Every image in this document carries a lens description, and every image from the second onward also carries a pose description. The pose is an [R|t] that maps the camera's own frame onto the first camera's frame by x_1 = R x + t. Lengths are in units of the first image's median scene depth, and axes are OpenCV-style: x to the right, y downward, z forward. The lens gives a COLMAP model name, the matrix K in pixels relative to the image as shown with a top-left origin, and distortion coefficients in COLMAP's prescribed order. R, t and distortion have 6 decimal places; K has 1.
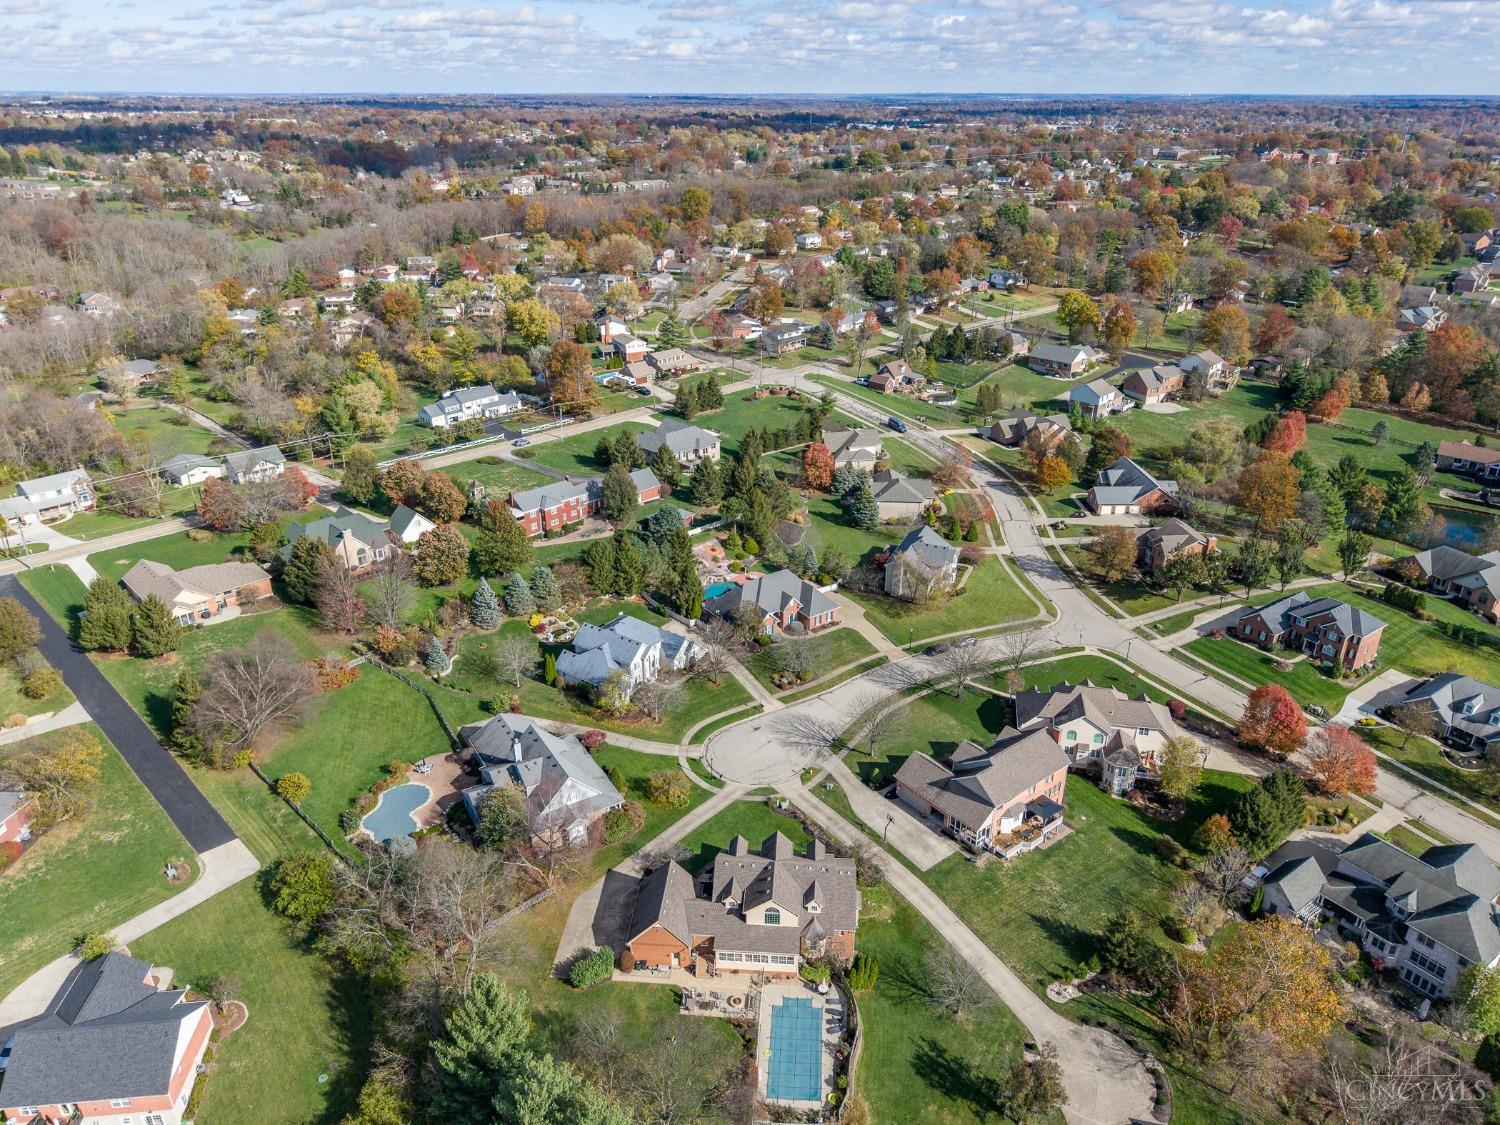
lens RADIAL K [[1084.8, 0, 763.0], [0, 1084.8, 536.0], [0, 0, 1]] dist [0.006576, -0.002328]
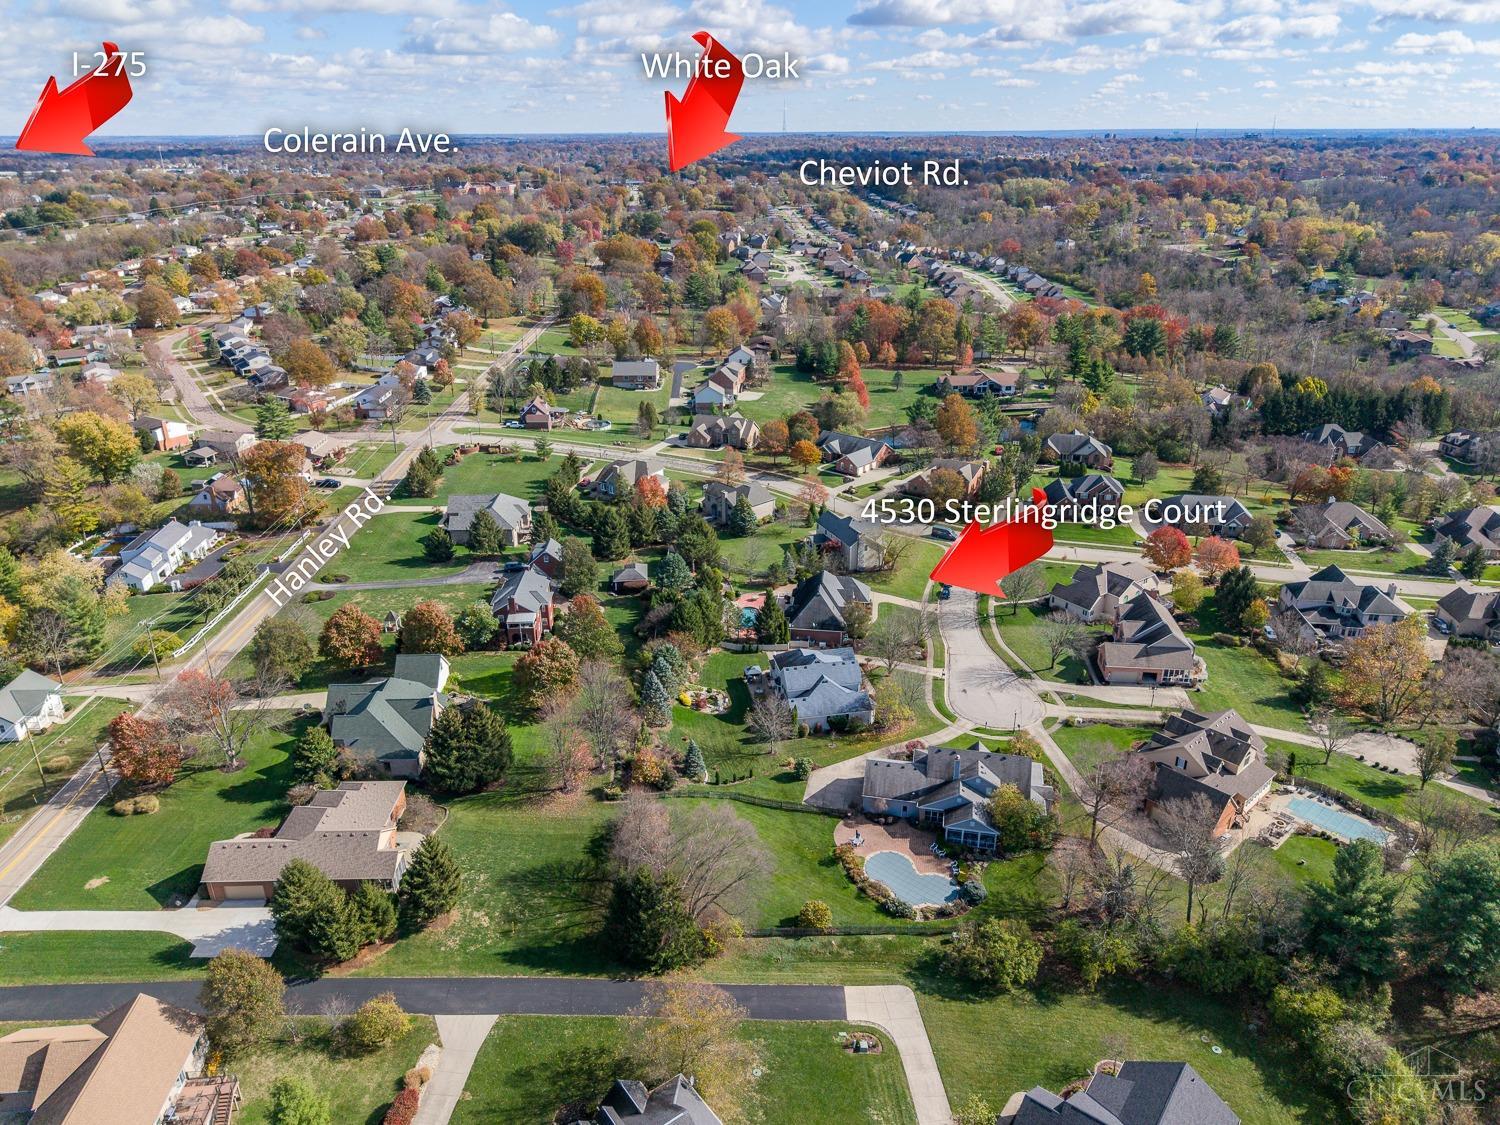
lens RADIAL K [[1084.8, 0, 763.0], [0, 1084.8, 536.0], [0, 0, 1]] dist [0.006576, -0.002328]
pose [[0.667041, -0.267361, 0.695395, -0.494691], [0.290577, 0.952832, 0.087609, -0.074015], [-0.686018, 0.143627, 0.713267, 0.183302]]
